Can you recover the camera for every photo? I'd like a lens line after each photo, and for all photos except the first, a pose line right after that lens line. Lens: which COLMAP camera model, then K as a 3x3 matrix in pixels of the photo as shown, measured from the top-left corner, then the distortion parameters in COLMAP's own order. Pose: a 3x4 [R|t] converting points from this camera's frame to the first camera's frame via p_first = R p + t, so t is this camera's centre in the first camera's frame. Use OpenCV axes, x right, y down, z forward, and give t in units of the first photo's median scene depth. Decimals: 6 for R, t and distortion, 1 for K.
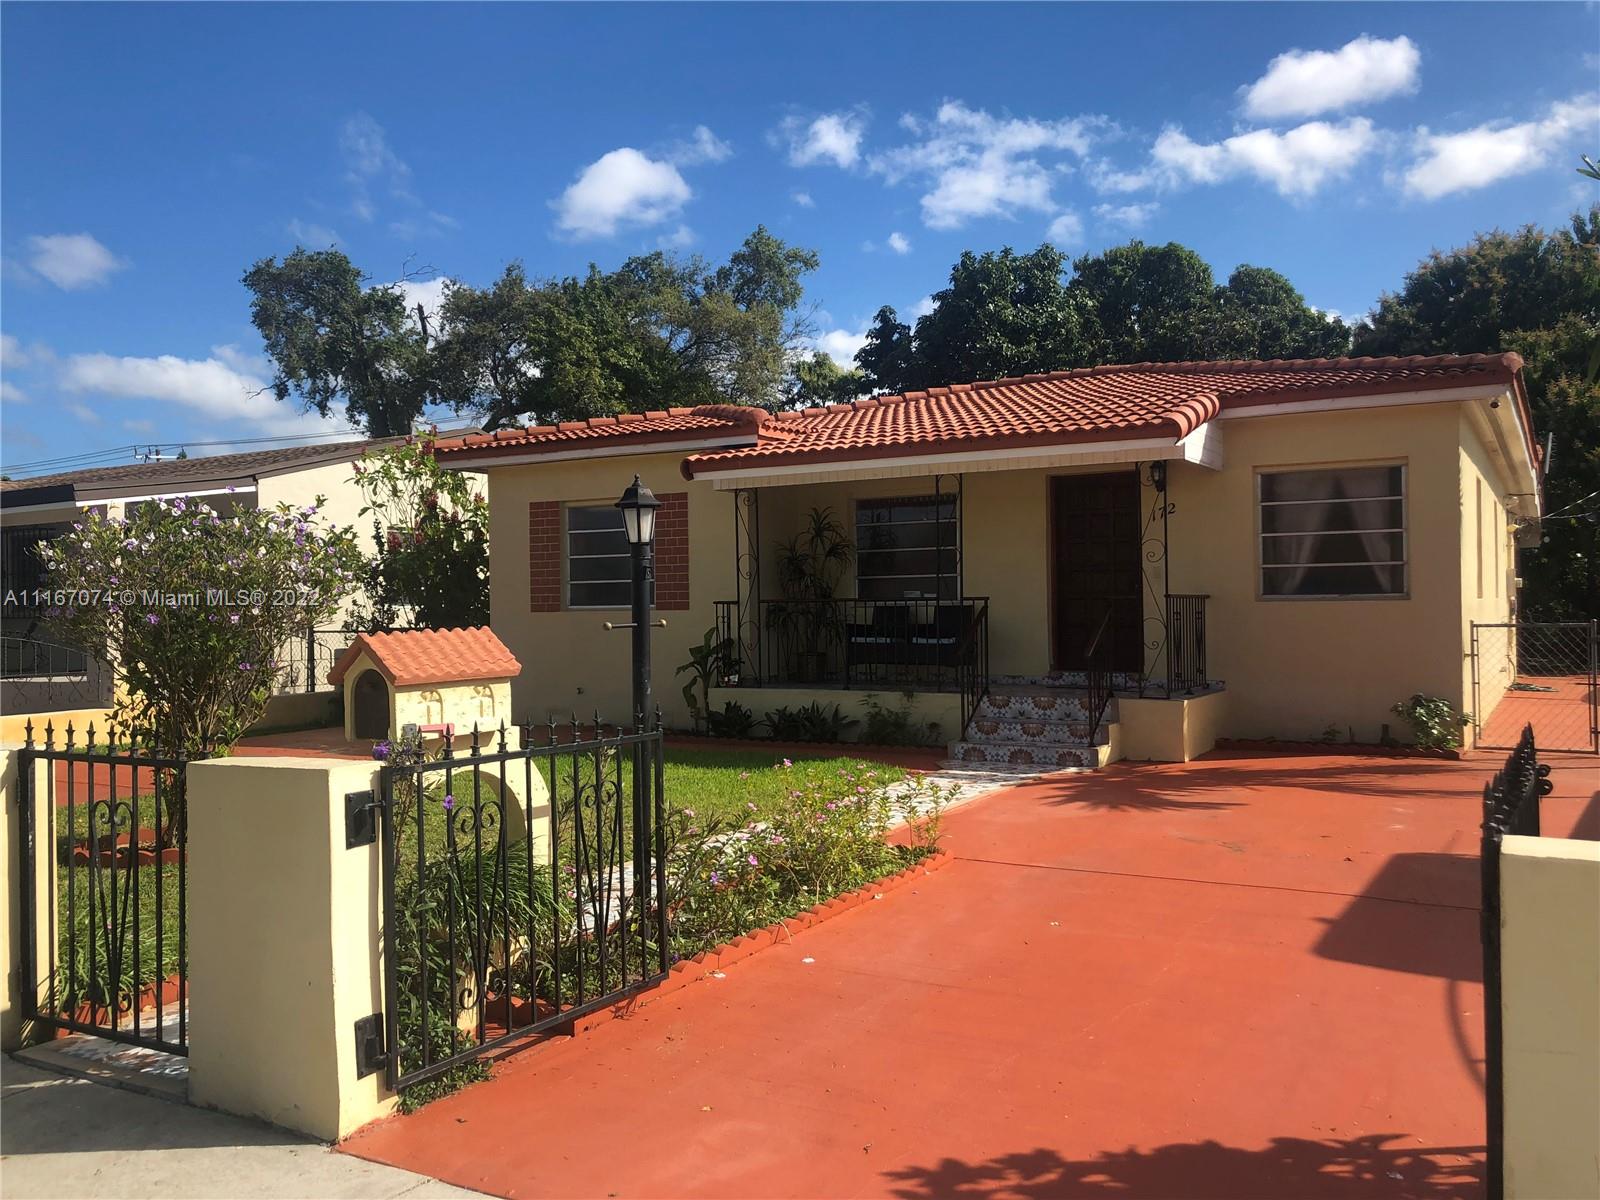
lens RADIAL K [[1309.5, 0, 803.7], [0, 1309.5, 608.2], [0, 0, 1]] dist [0.032502, -0.021940]
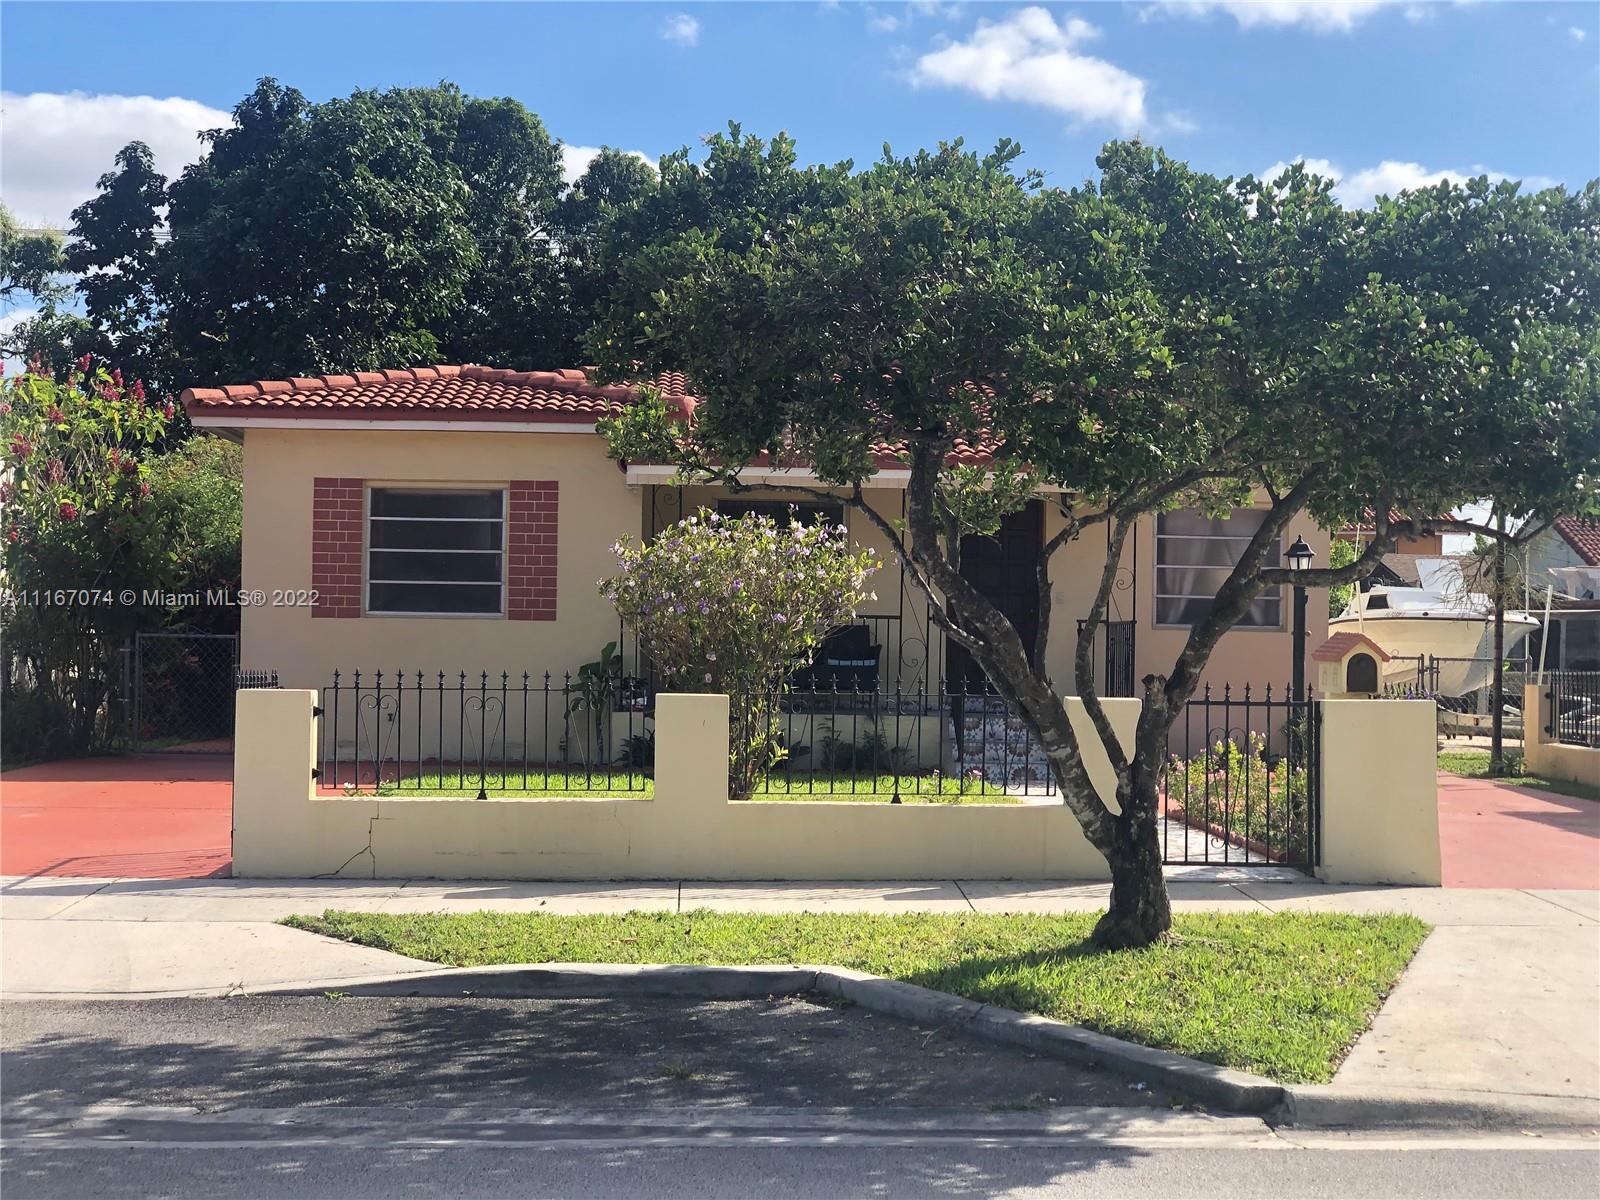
lens RADIAL K [[2389.1, 0, 797.8], [0, 2389.1, 597.2], [0, 0, 1]] dist [0.075664, 0.000000]
pose [[0.838080, 0.034400, 0.544461, -0.794788], [-0.025701, 0.999392, -0.023582, 0.018185], [-0.544941, 0.005771, 0.838454, -0.375015]]
